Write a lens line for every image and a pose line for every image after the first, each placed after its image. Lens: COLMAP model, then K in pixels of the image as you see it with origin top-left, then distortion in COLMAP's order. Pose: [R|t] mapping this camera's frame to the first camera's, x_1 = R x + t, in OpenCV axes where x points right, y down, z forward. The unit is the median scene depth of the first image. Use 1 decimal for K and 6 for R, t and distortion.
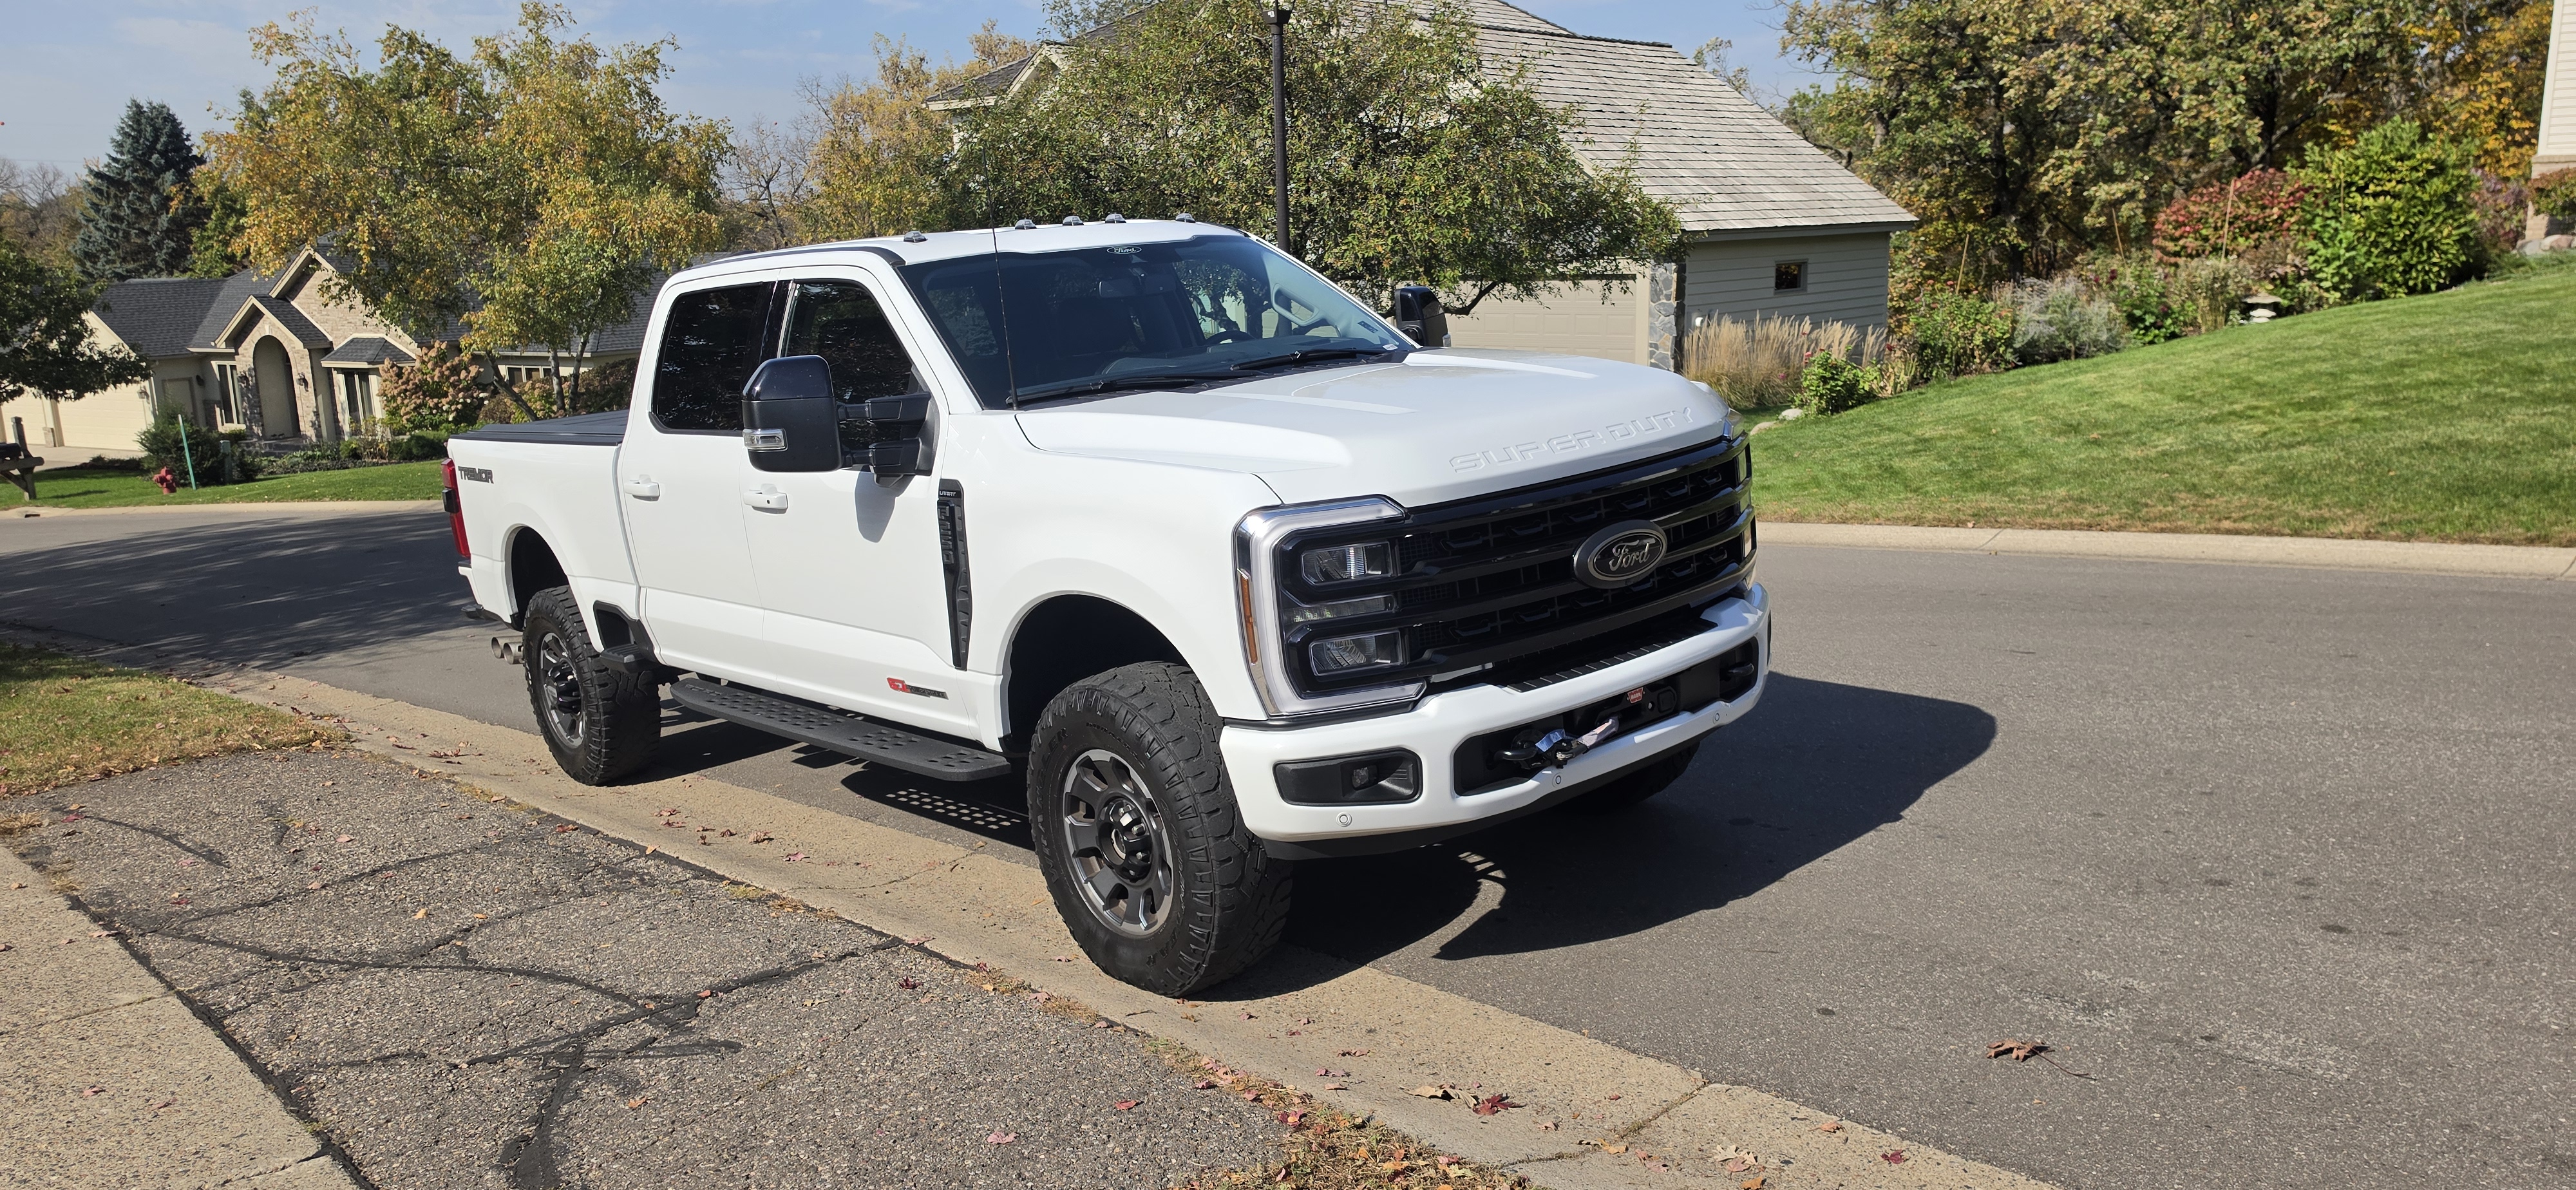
lens RADIAL K [[1715.6, 0, 1288.0], [0, 1715.6, 595.0], [0, 0, 1]] dist [0.005476, 0.000613]
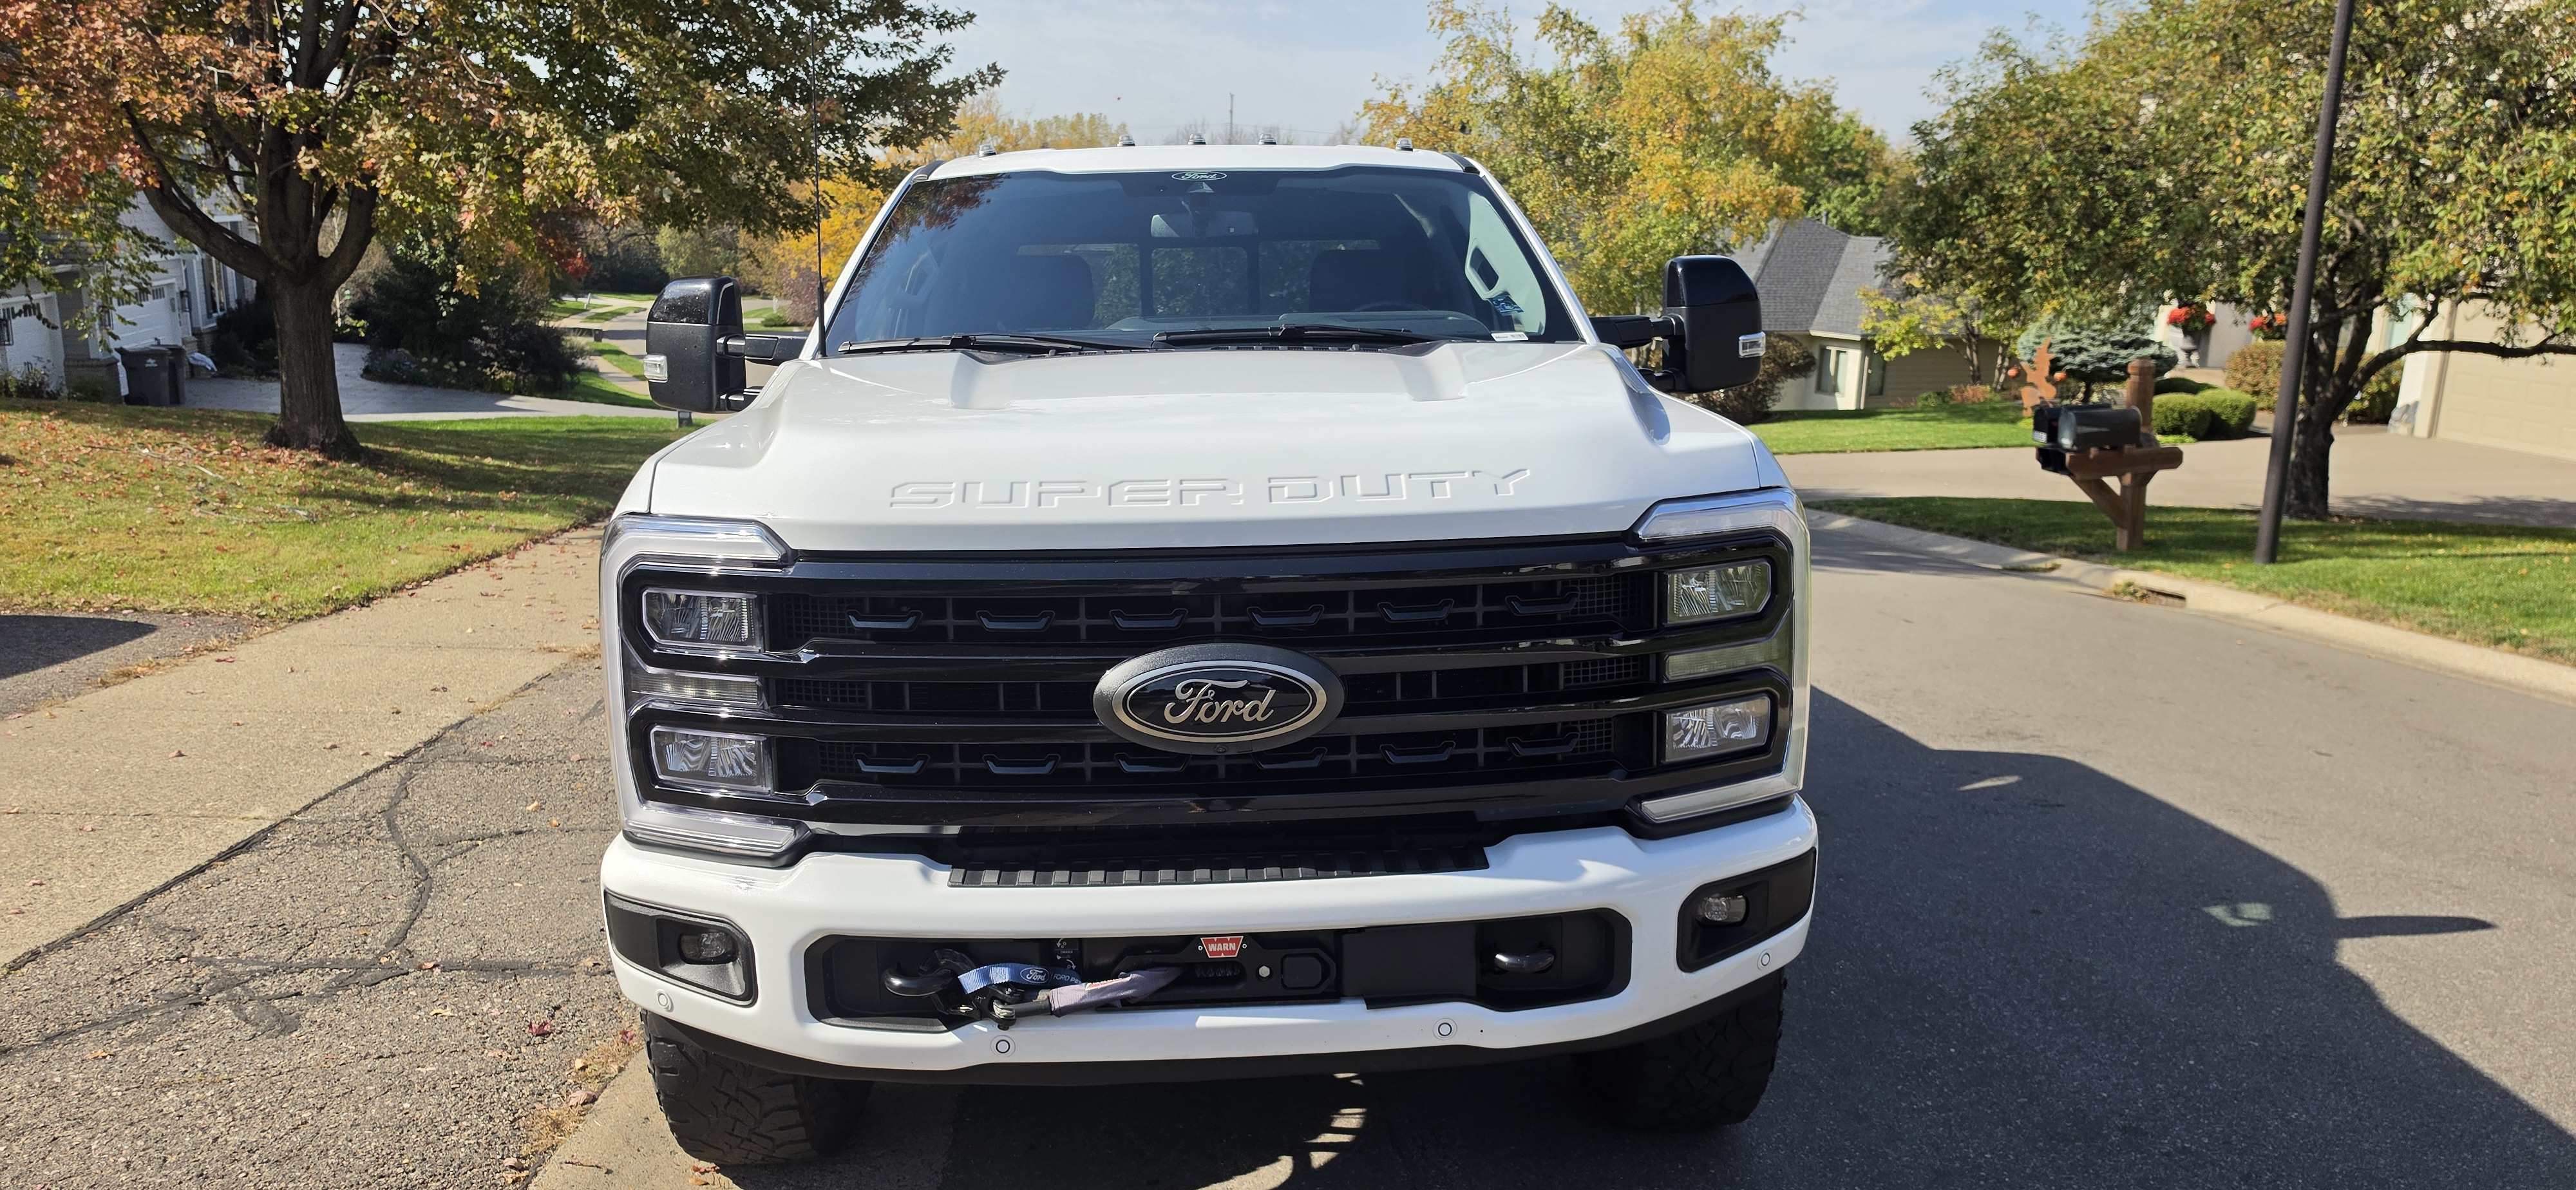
lens RADIAL K [[1715.6, 0, 1288.0], [0, 1715.6, 595.0], [0, 0, 1]] dist [0.005476, 0.000613]
pose [[0.801068, 0.179337, -0.571076, 0.534787], [-0.173246, 0.982693, 0.065580, -0.099610], [0.572953, 0.046403, 0.818273, 0.548880]]
